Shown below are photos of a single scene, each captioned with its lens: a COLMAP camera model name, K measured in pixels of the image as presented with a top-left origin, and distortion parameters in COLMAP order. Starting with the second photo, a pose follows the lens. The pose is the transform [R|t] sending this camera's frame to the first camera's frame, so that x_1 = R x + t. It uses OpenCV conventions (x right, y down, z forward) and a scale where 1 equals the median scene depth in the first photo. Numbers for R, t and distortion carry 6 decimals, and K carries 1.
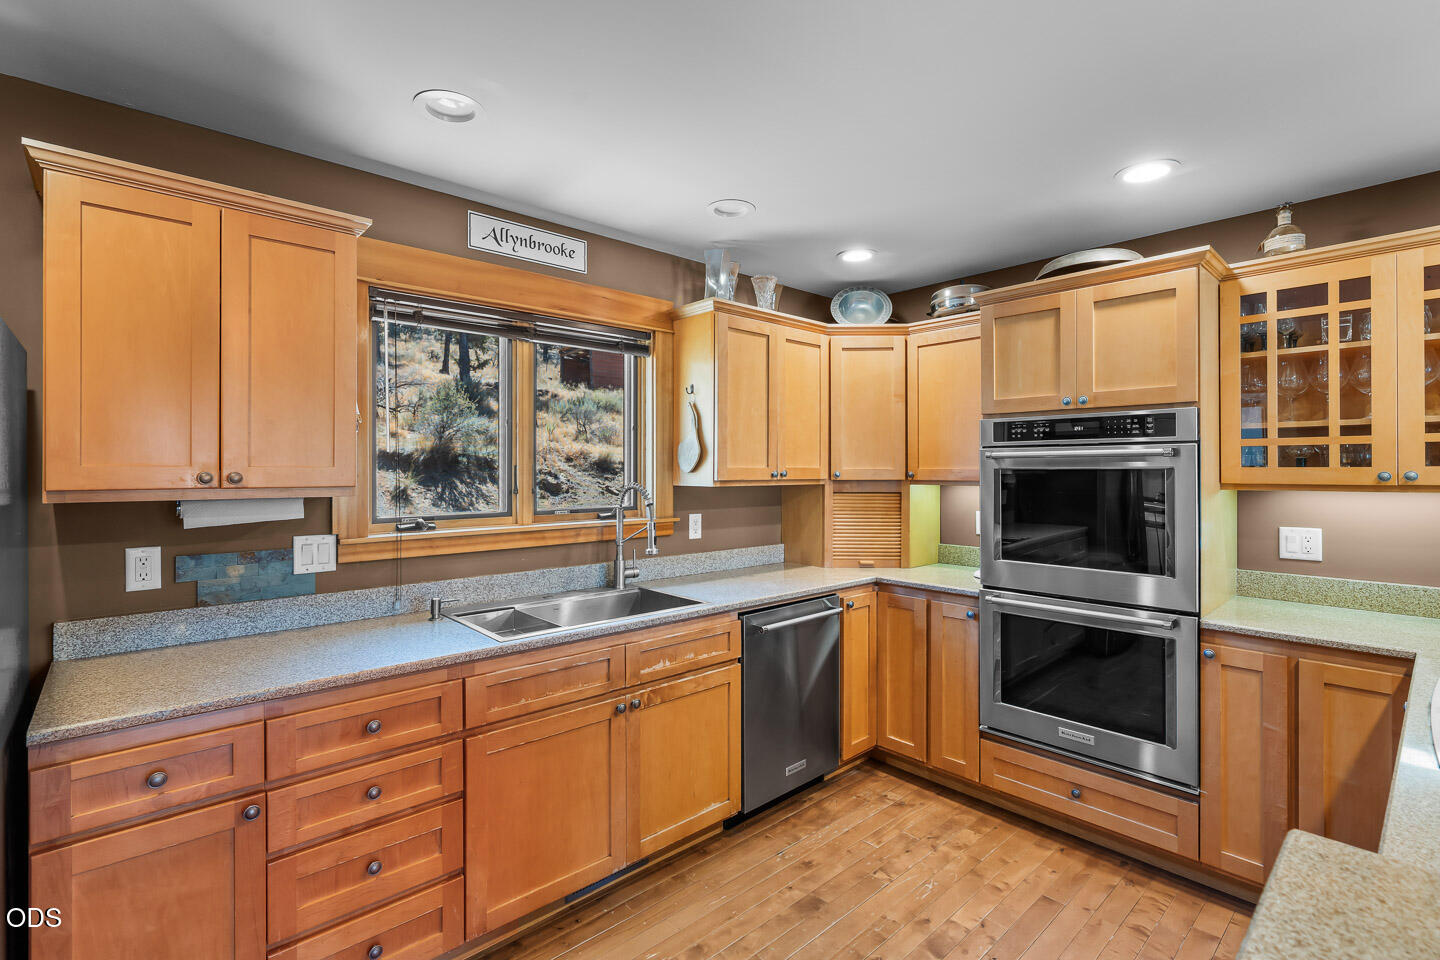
lens RADIAL K [[659.5, 0, 713.9], [0, 659.5, 465.0], [0, 0, 1]] dist [-0.014354, 0.003527]
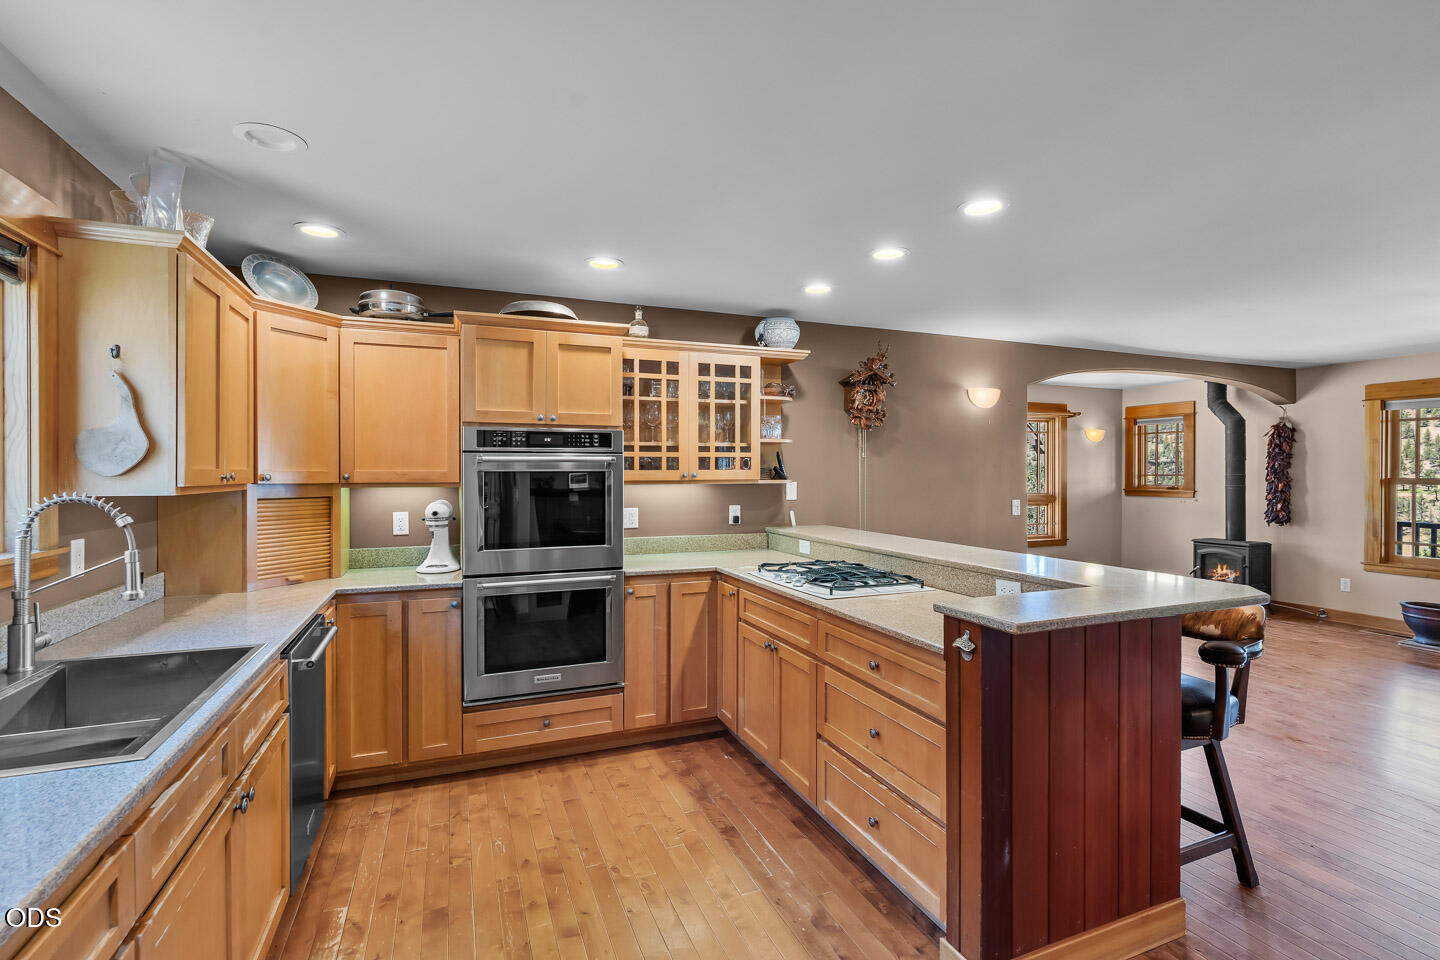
lens RADIAL K [[659.5, 0, 720.1], [0, 659.5, 472.7], [0, 0, 1]] dist [-0.014354, 0.003527]
pose [[0.342231, -0.000067, 0.939616, -0.407651], [-0.003468, 0.999993, 0.001334, 0.004934], [-0.939609, -0.003715, 0.342228, 0.179957]]
